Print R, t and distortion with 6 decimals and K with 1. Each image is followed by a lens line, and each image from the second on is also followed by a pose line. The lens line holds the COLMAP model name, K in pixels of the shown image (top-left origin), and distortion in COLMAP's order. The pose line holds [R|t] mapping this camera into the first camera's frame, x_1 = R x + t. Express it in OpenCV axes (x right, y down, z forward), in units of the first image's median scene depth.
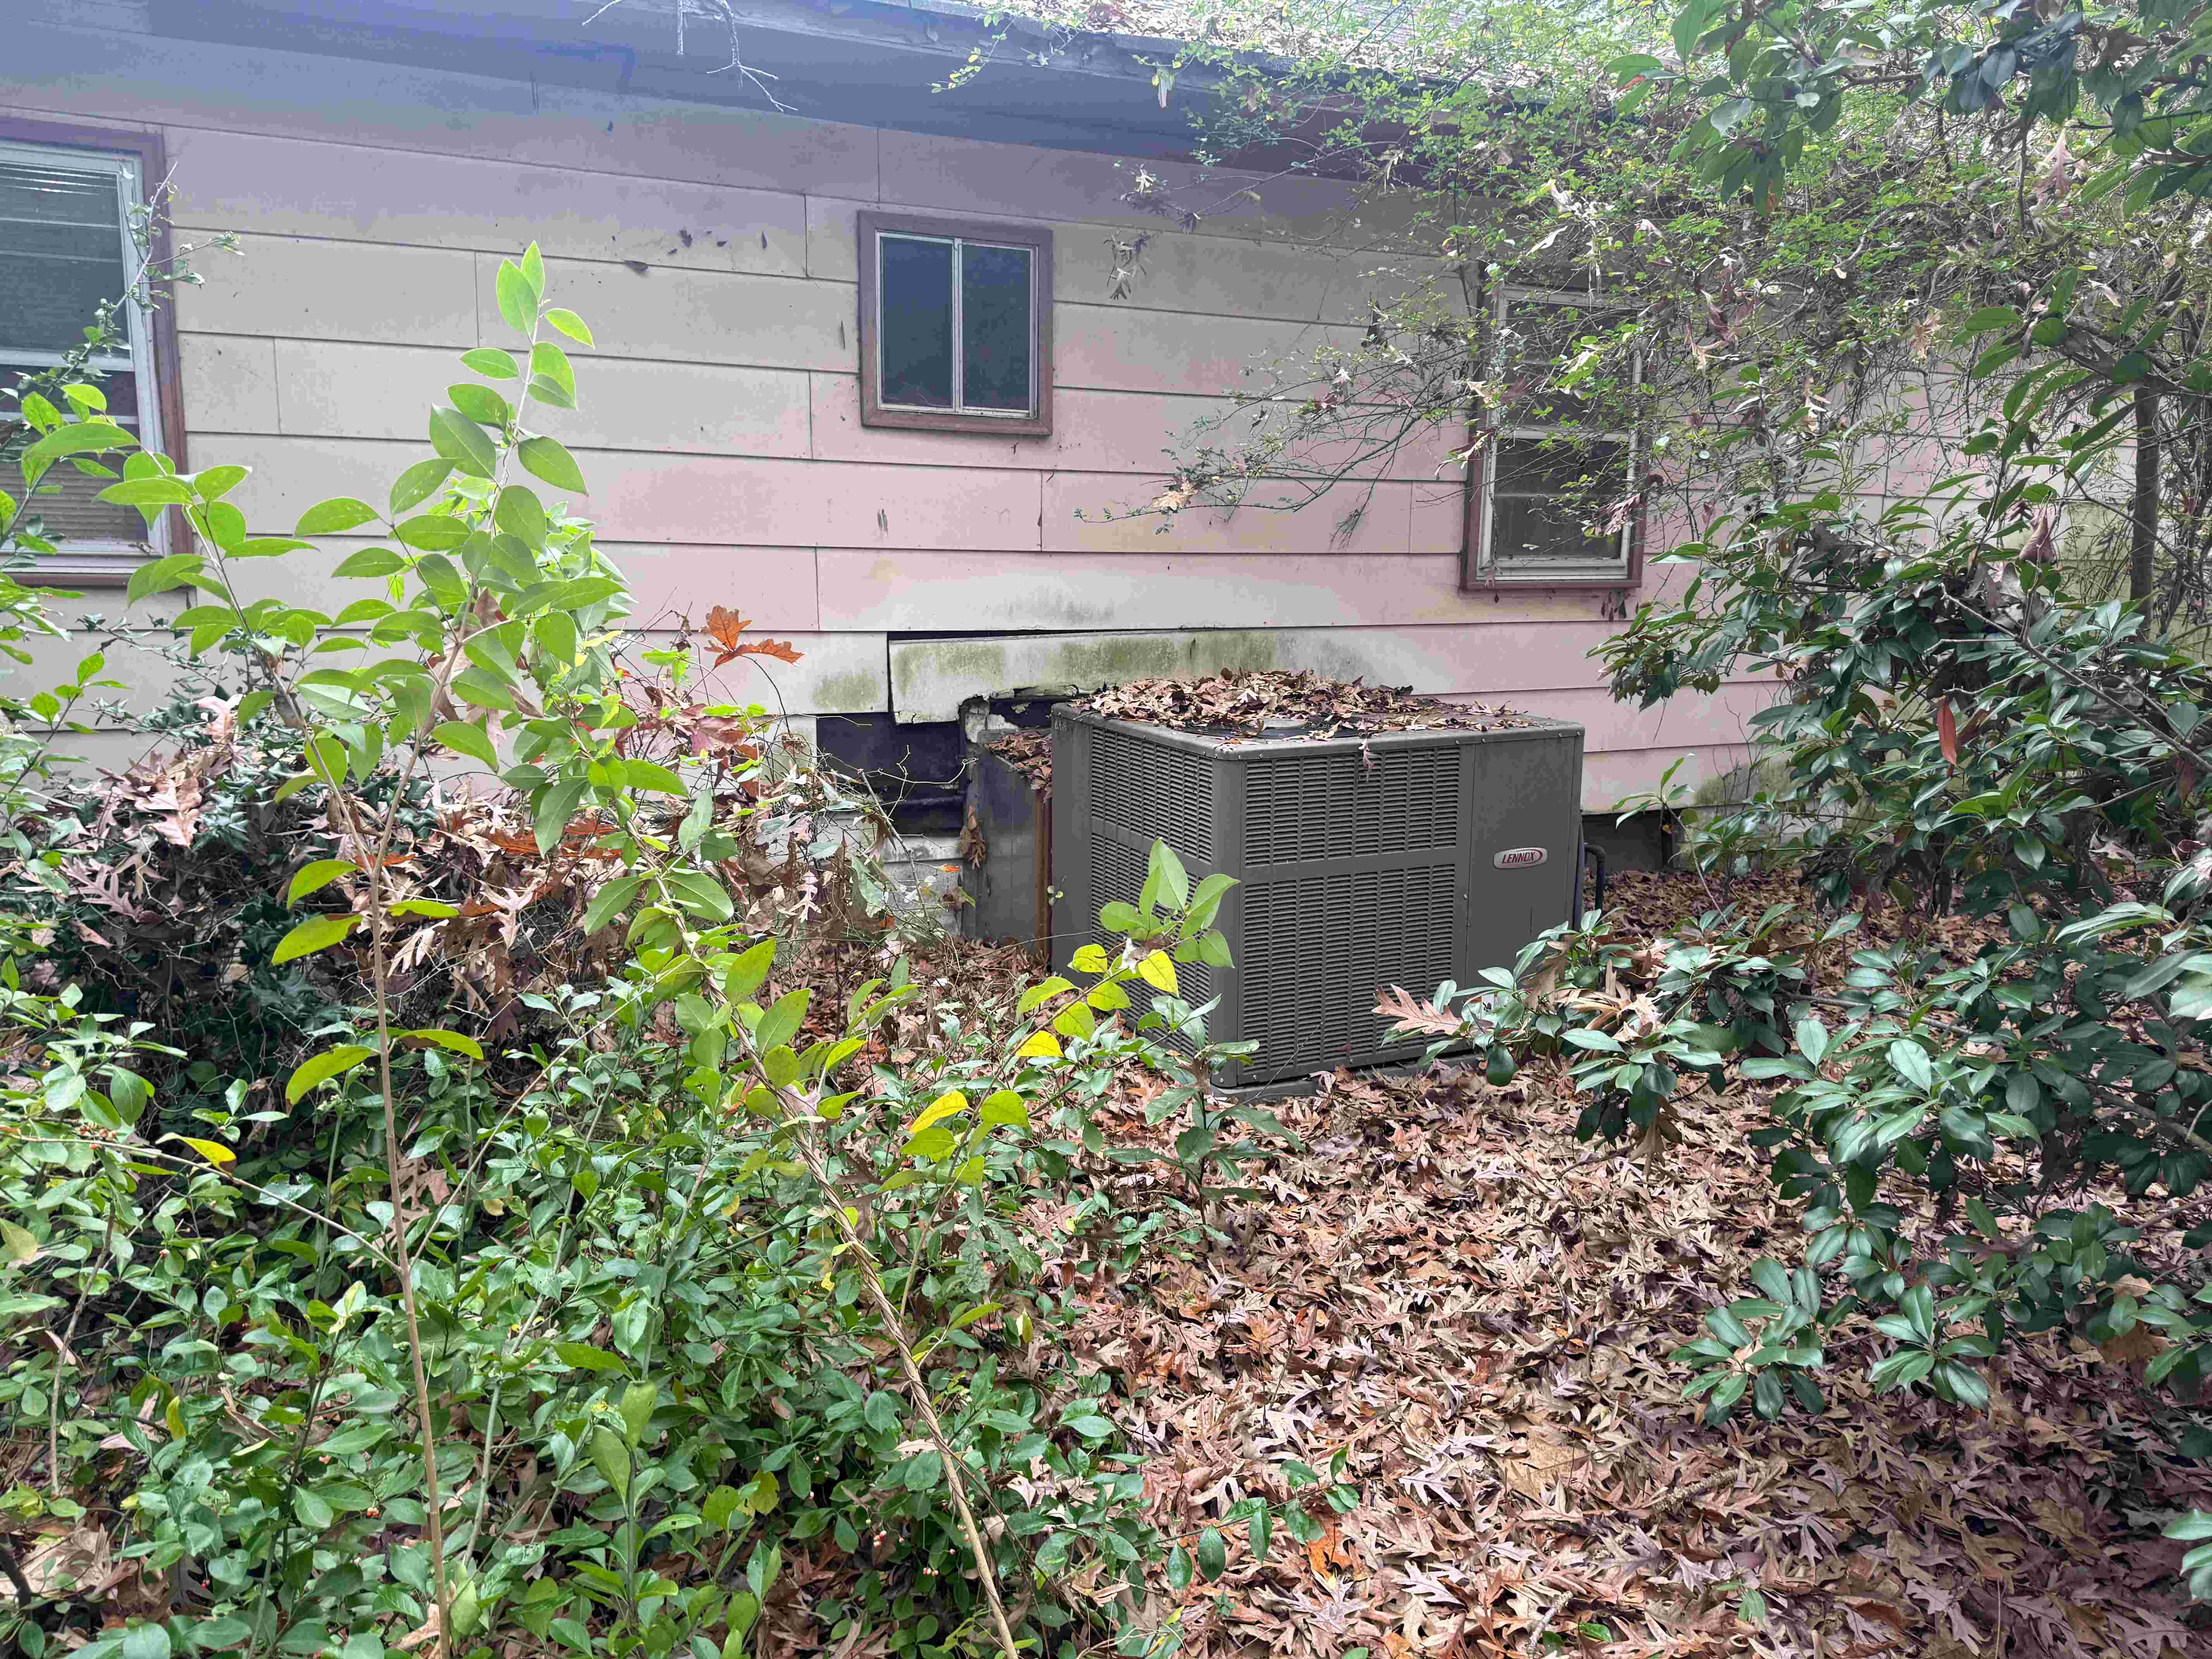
lens RADIAL K [[1559.6, 0, 1093.1], [0, 1559.6, 829.6], [0, 0, 1]] dist [0.010856, -0.032212]
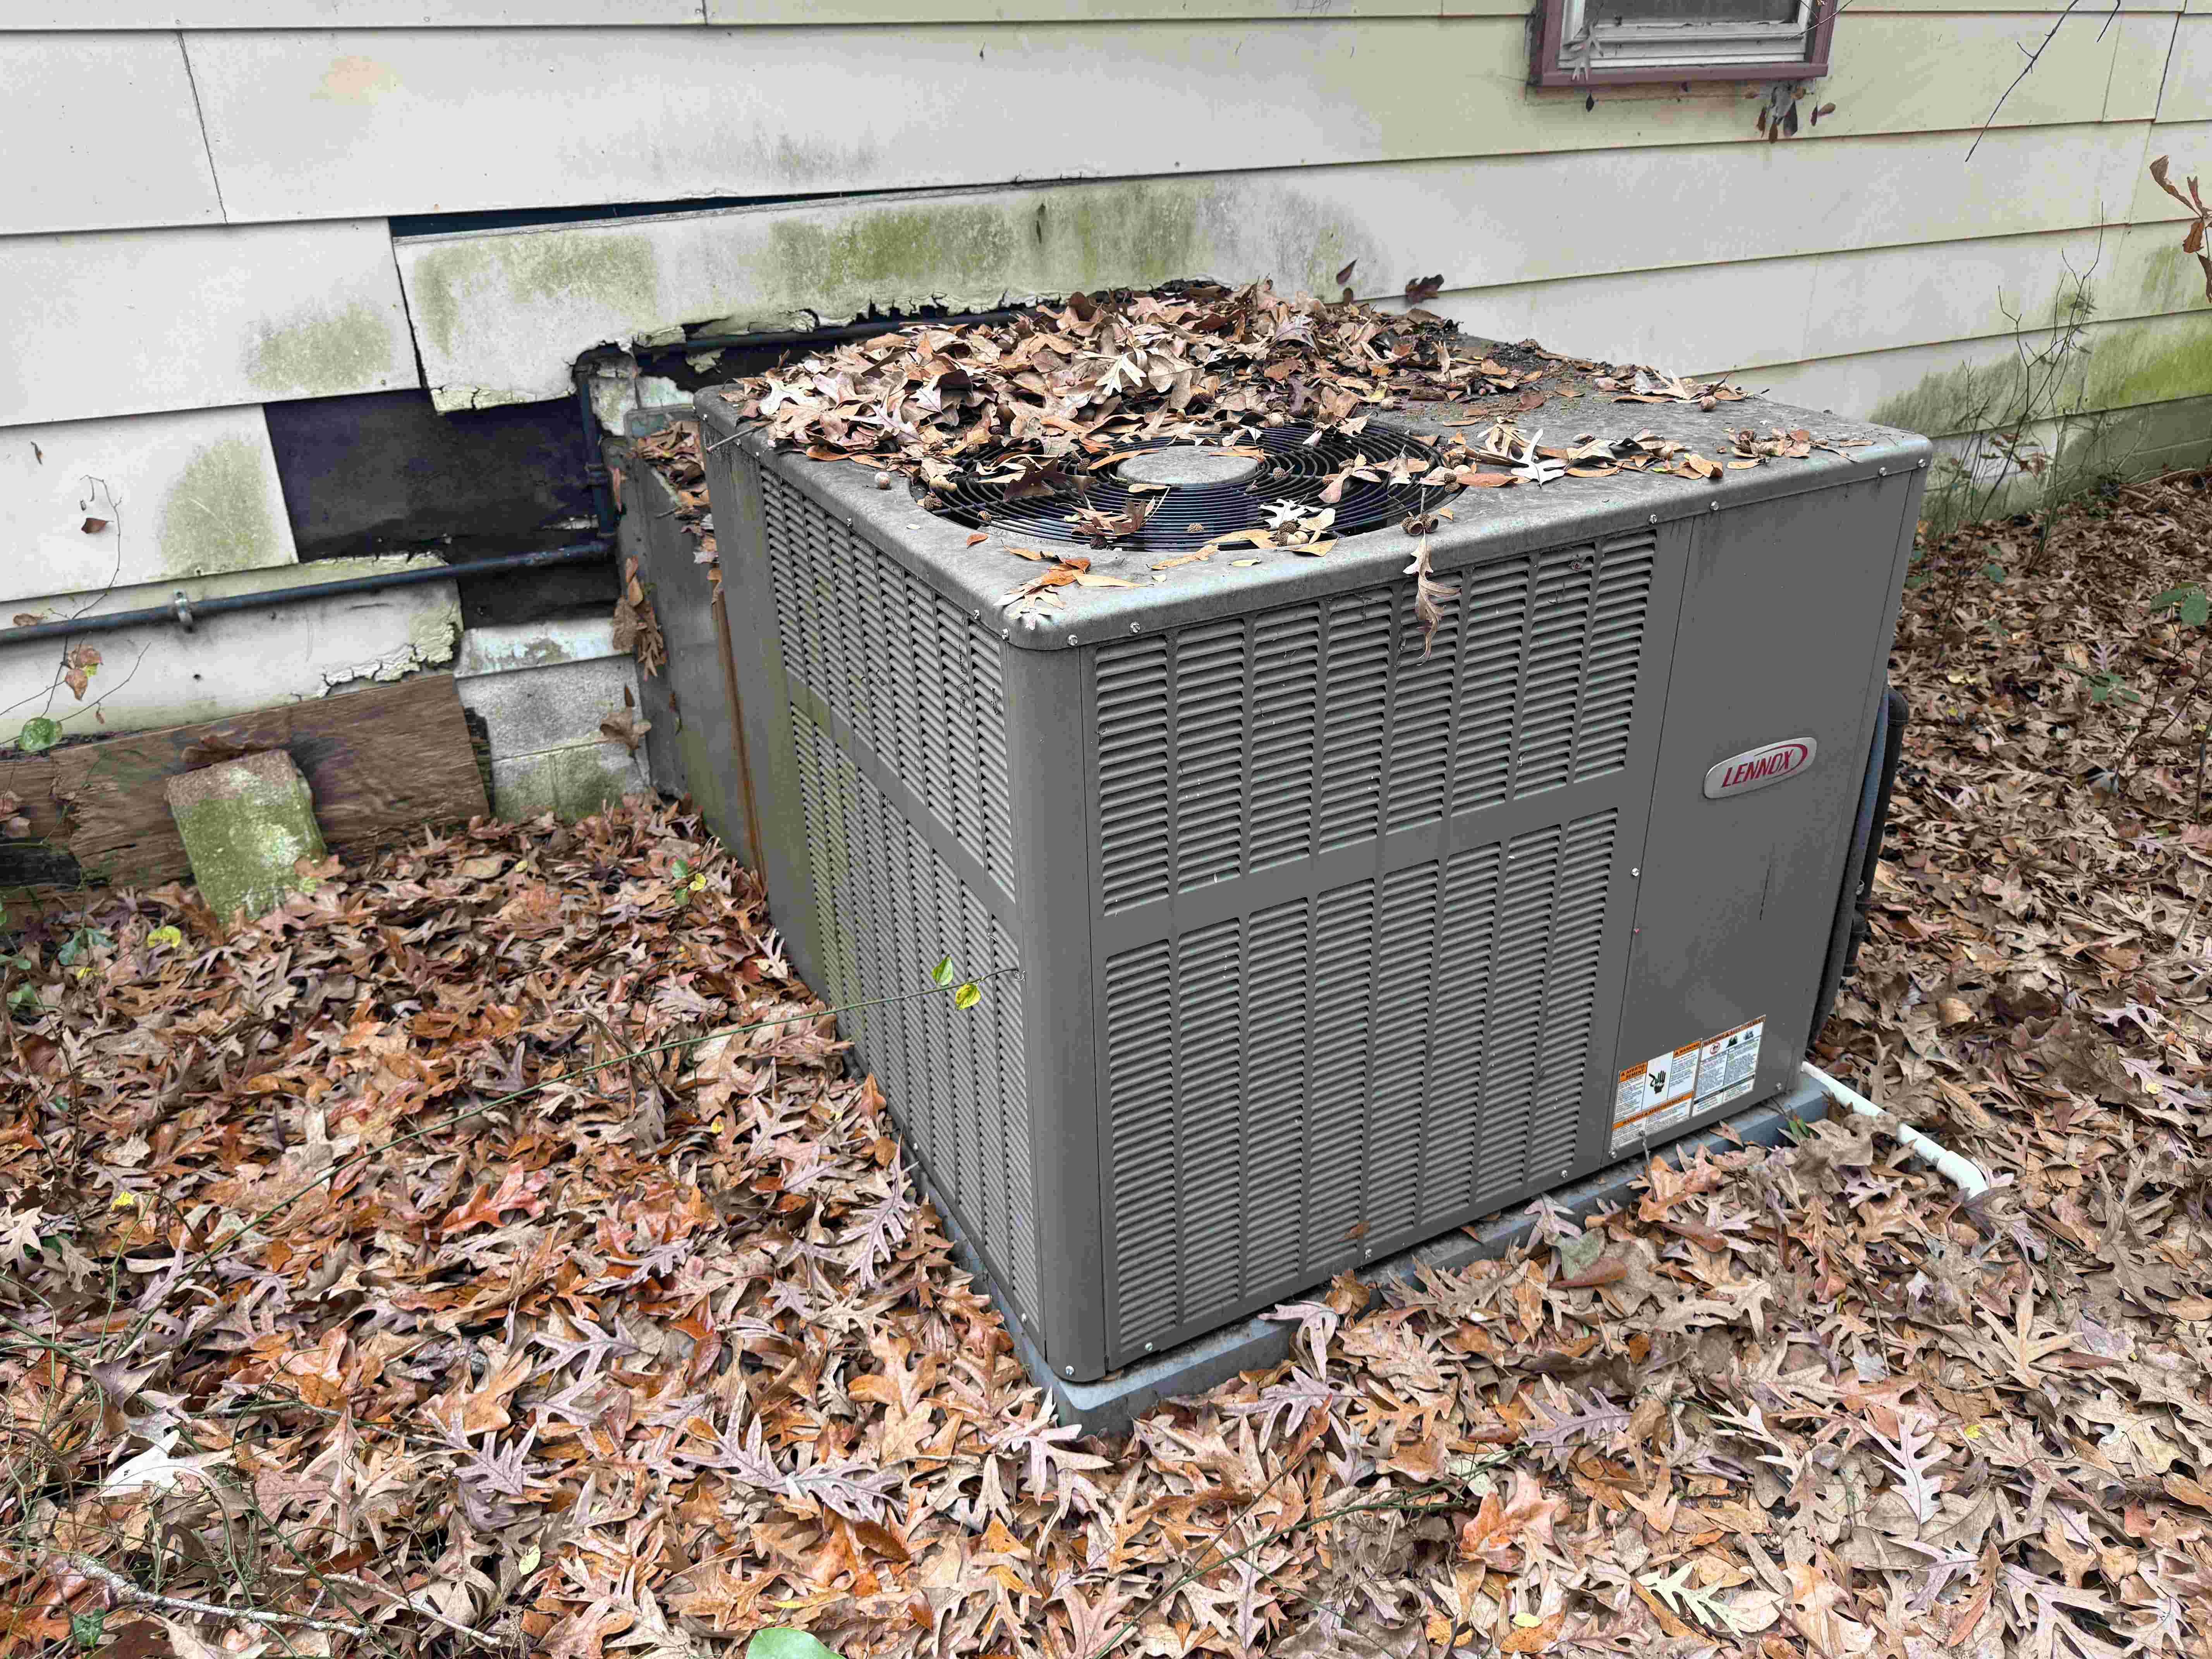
lens RADIAL K [[1559.6, 0, 1120.9], [0, 1559.6, 833.8], [0, 0, 1]] dist [0.010856, -0.032212]
pose [[0.997898, -0.048095, 0.043422, 0.064308], [0.033704, 0.957607, 0.286099, -0.075752], [-0.055341, -0.284034, 0.957216, 0.481918]]
